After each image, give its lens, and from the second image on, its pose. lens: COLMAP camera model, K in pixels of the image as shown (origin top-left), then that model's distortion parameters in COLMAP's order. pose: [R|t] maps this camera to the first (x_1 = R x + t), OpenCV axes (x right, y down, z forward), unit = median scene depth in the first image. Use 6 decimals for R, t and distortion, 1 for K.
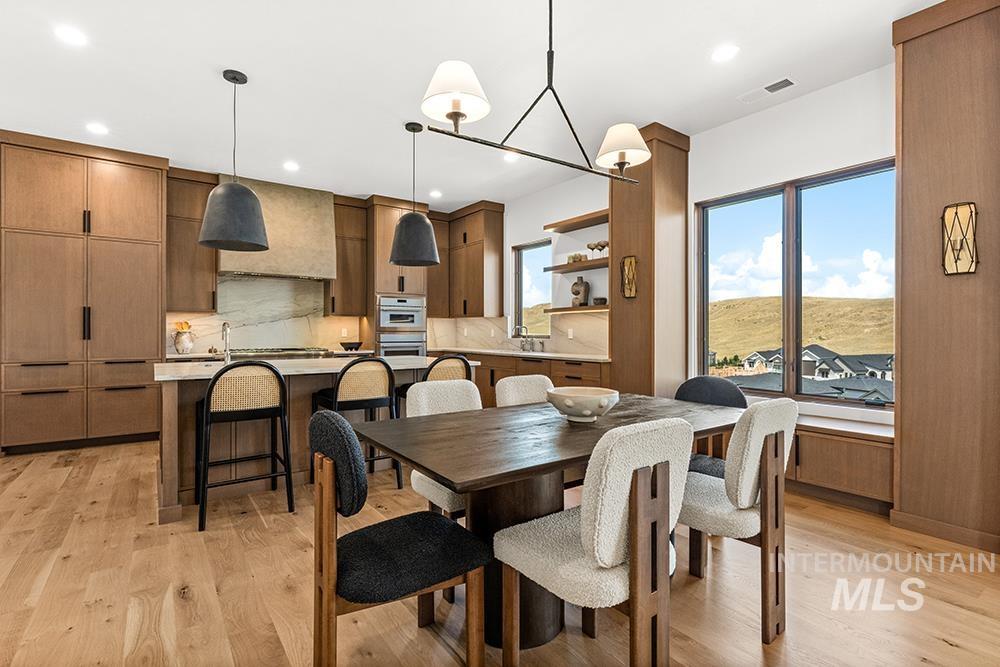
lens RADIAL K [[467.6, 0, 497.9], [0, 467.6, 336.0], [0, 0, 1]] dist [0.004183, 0.000238]
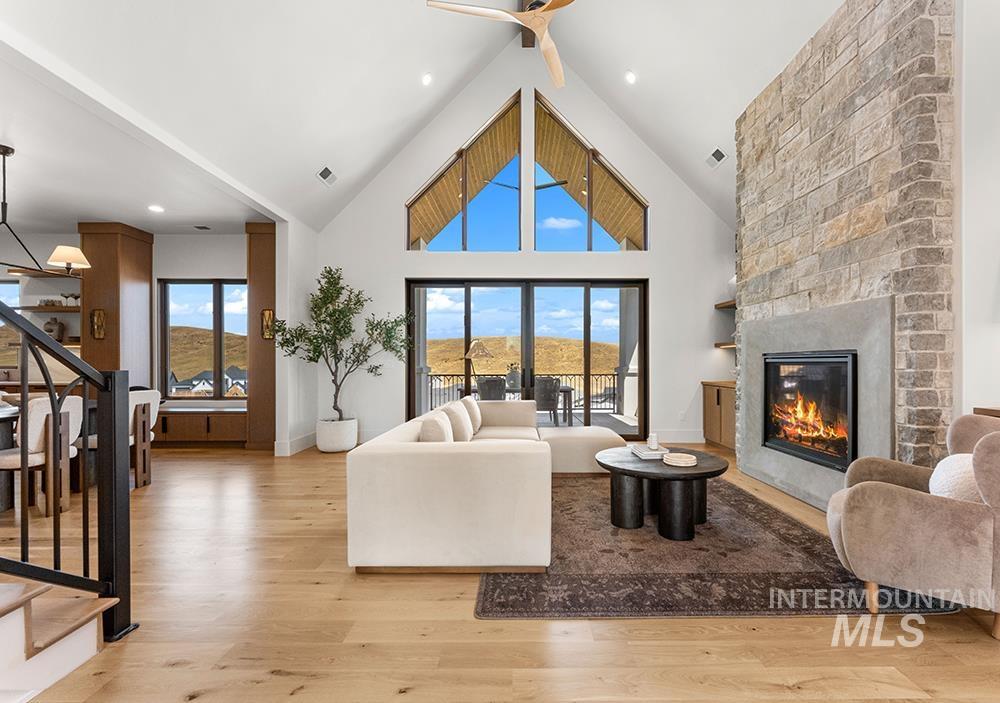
lens RADIAL K [[433.3, 0, 517.1], [0, 433.3, 364.7], [0, 0, 1]] dist [-0.005051, 0.000801]
pose [[0.582256, -0.002049, 0.813003, -0.041552], [0.007421, 0.999969, -0.002794, 0.009530], [-0.812971, 0.007660, 0.582253, -0.751146]]
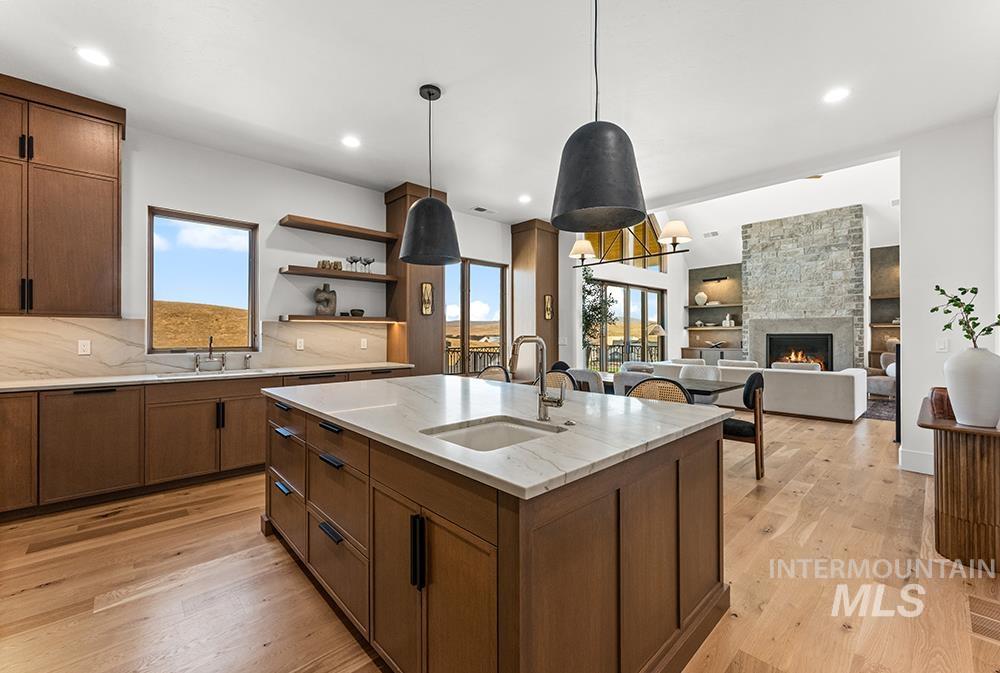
lens RADIAL K [[402.9, 0, 505.2], [0, 402.9, 331.5], [0, 0, 1]] dist [-0.002620, 0.000257]
pose [[-0.118673, 0.006246, 0.992914, -0.799446], [0.010081, 0.999936, -0.005085, -0.026683], [-0.992882, 0.009406, -0.118728, 0.863772]]
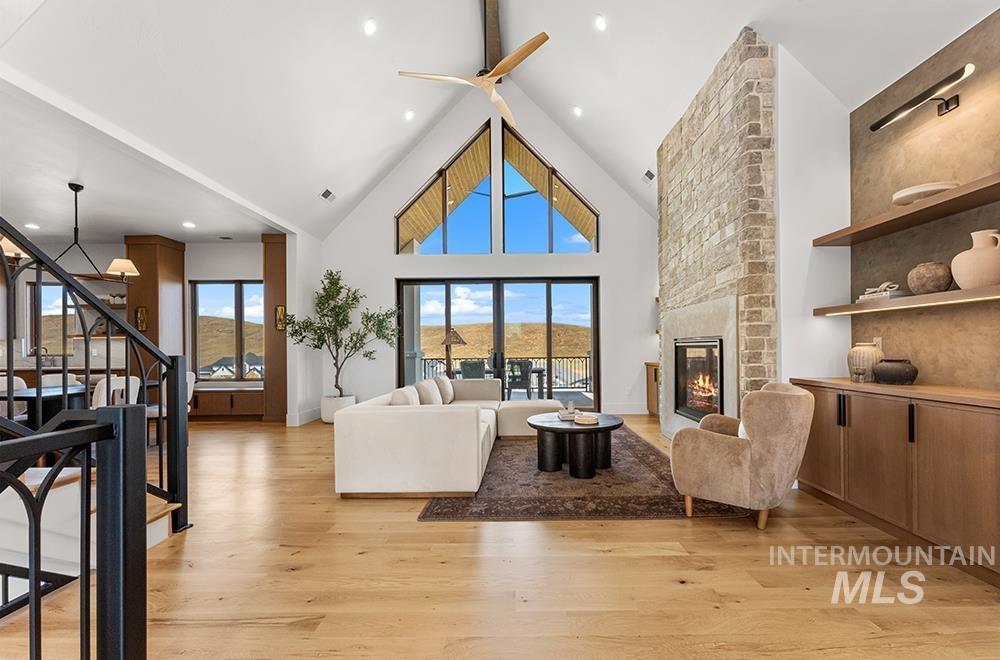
lens RADIAL K [[410.8, 0, 514.3], [0, 410.8, 347.1], [0, 0, 1]] dist [-0.004526, 0.000240]
pose [[0.589249, -0.002350, 0.807948, -0.119534], [0.015664, 0.999841, -0.008516, 0.011659], [-0.807799, 0.017674, 0.589192, -0.938167]]
